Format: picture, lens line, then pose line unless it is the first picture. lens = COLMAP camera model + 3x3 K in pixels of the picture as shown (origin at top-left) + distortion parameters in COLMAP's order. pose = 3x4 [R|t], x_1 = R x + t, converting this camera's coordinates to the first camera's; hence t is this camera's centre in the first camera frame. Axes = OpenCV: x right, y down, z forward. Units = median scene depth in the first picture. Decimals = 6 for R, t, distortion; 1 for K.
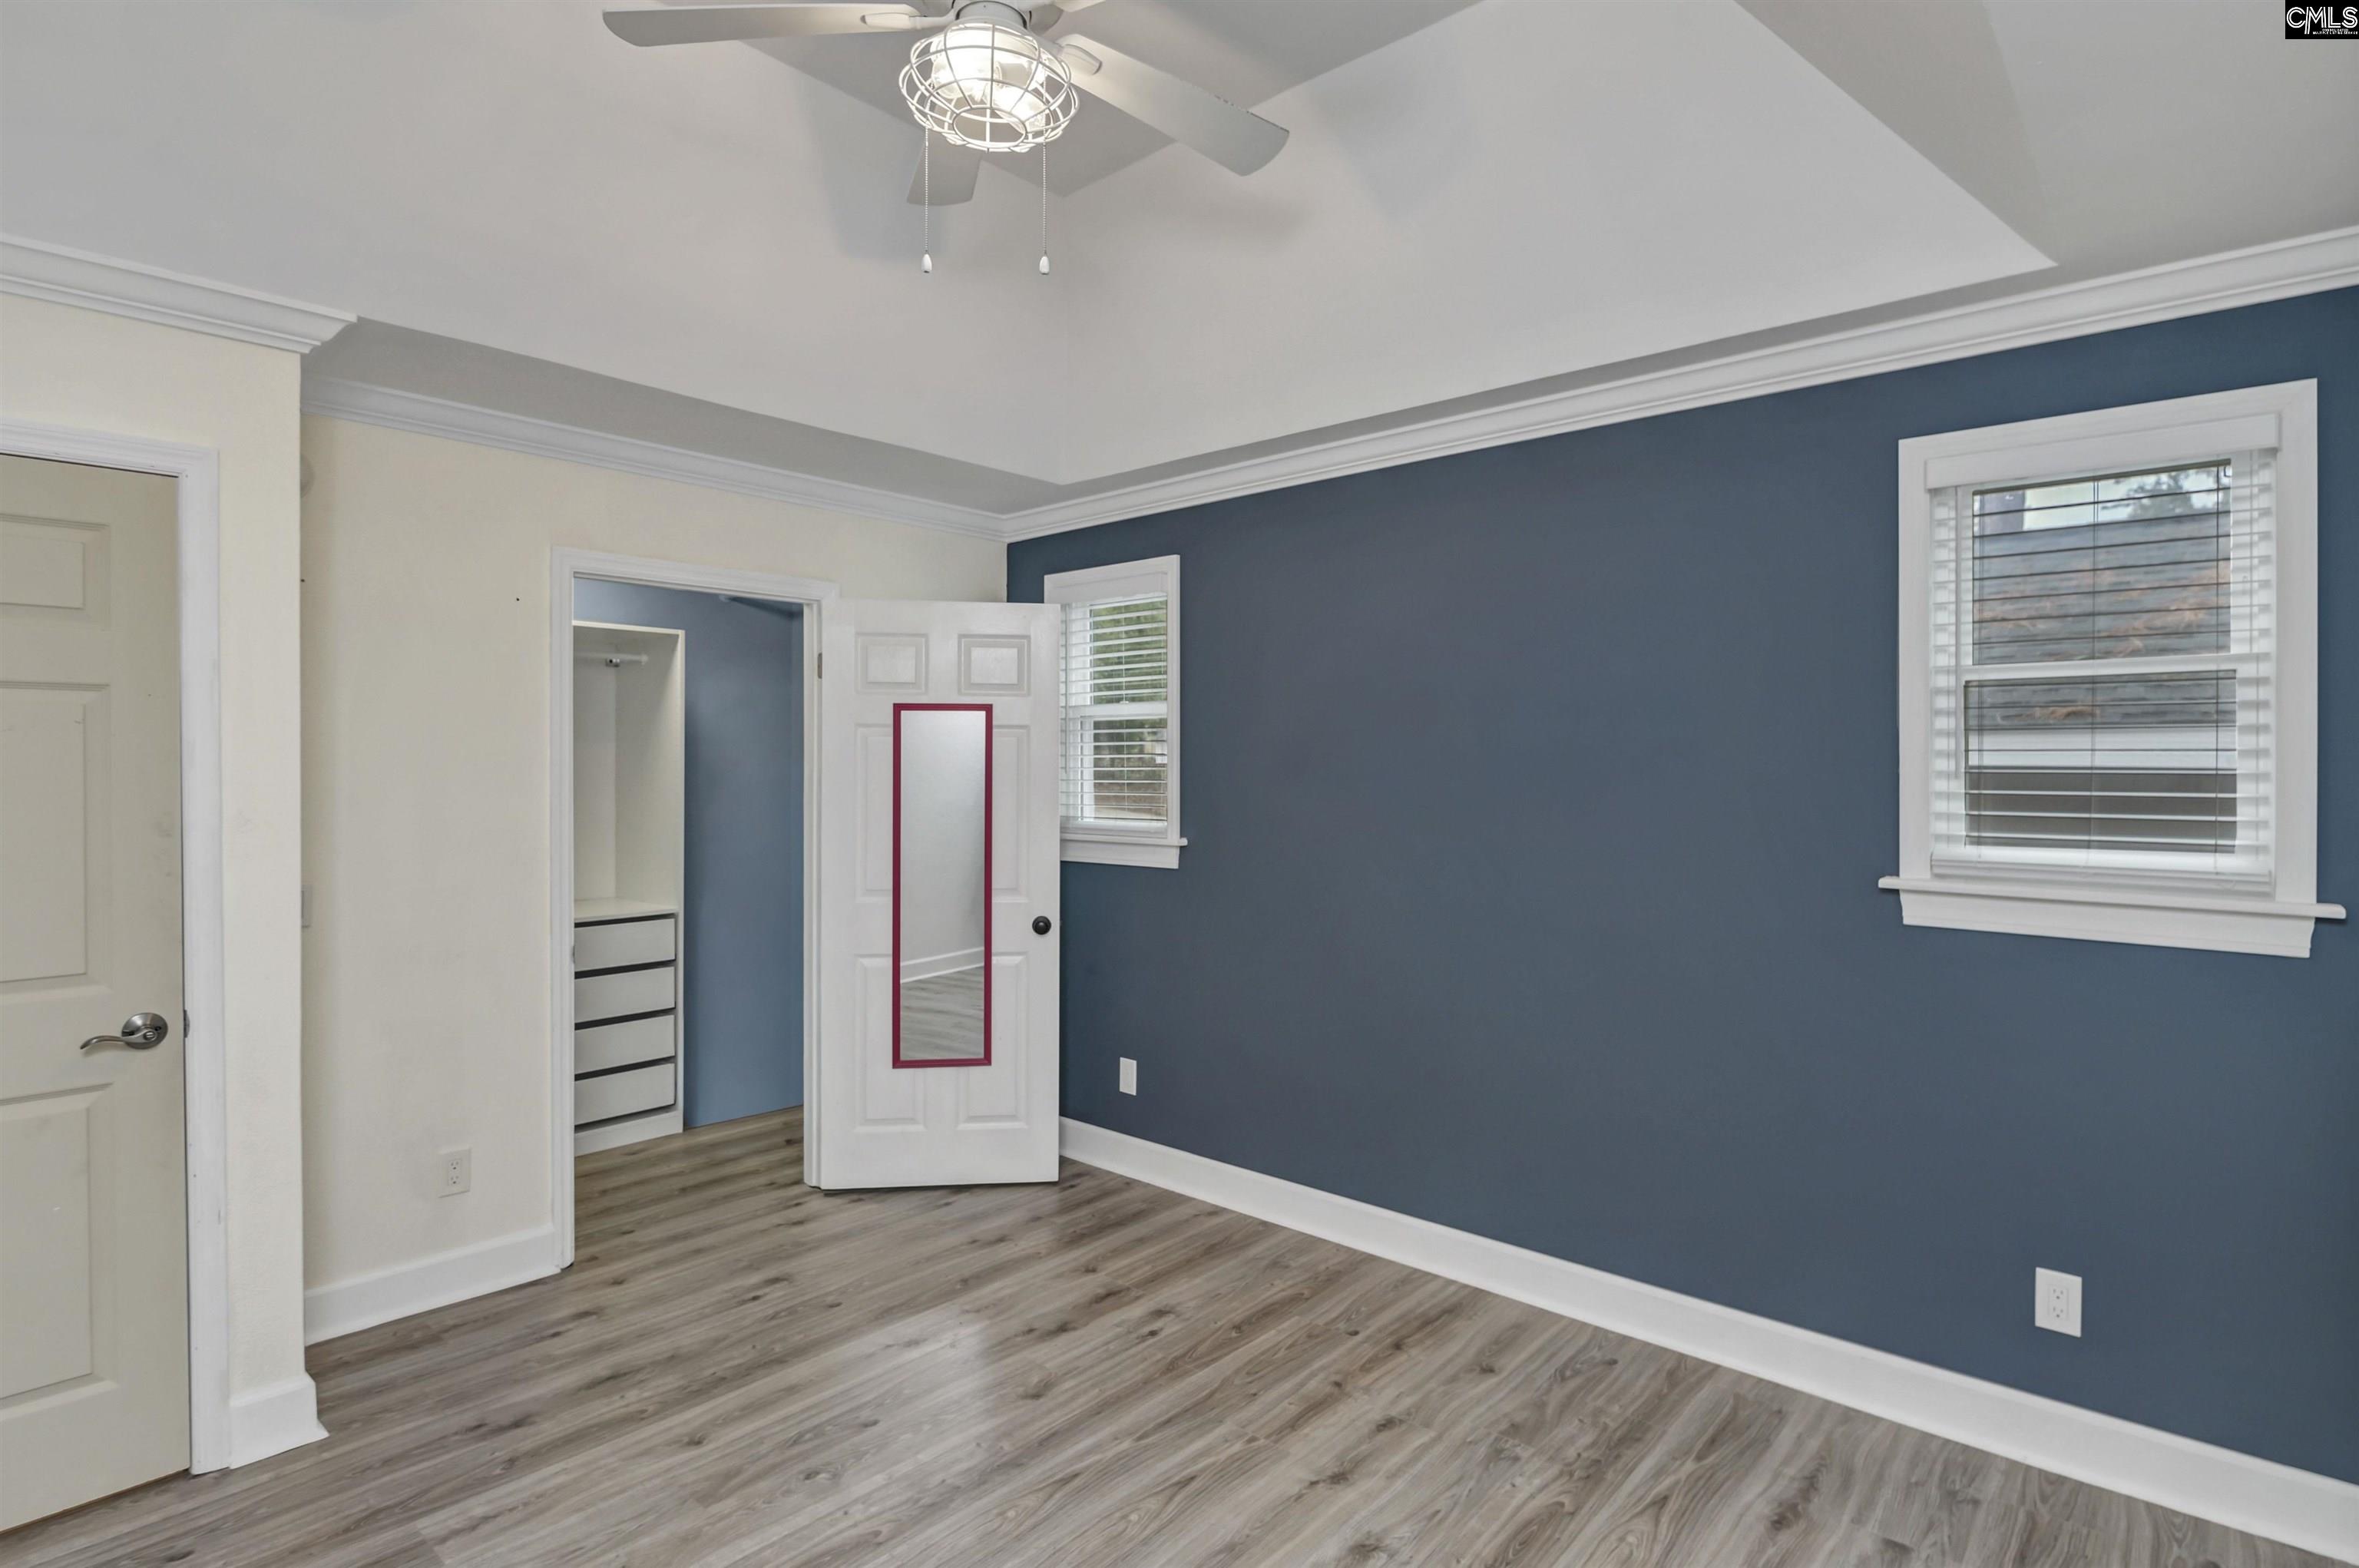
lens RADIAL K [[1211.8, 0, 1192.8], [0, 1211.8, 772.9], [0, 0, 1]] dist [0.005761, -0.007805]
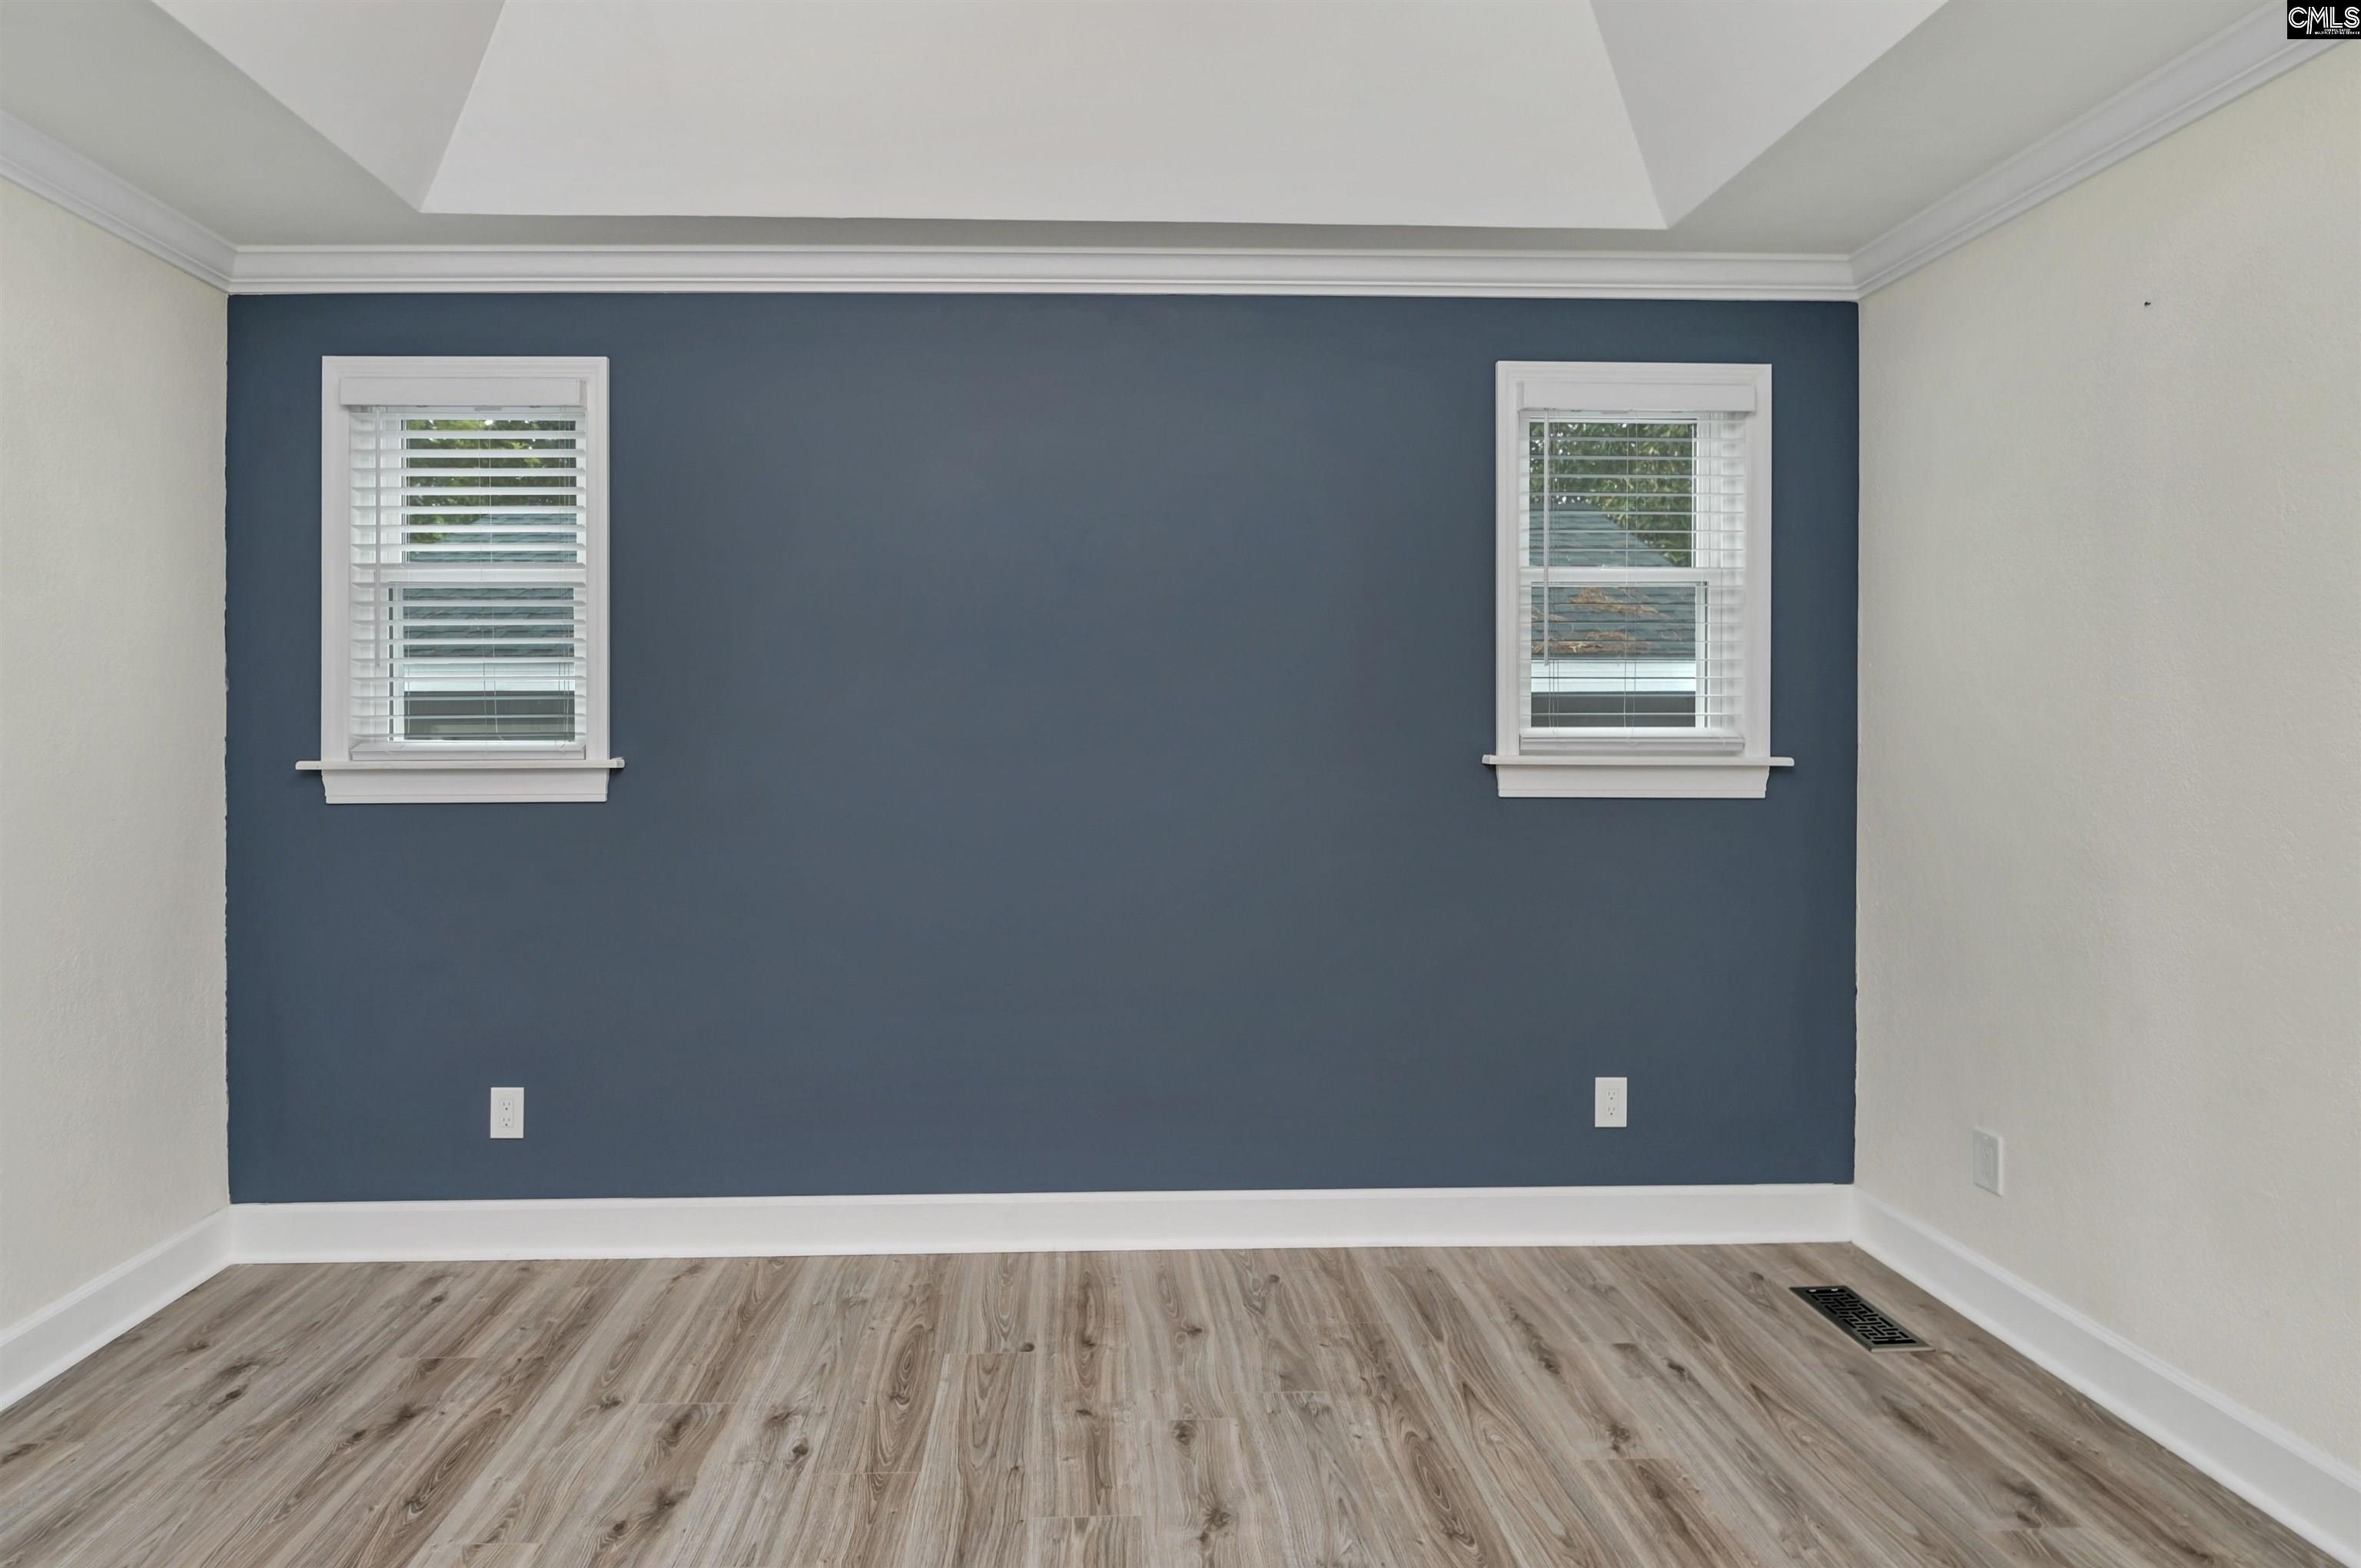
lens RADIAL K [[1212.9, 0, 1142.5], [0, 1212.9, 735.1], [0, 0, 1]] dist [0.005761, -0.007805]
pose [[0.727354, -0.008649, 0.686208, -0.387995], [0.006887, 0.999962, 0.005304, 0.056005], [-0.686228, 0.000868, 0.727386, 0.389182]]
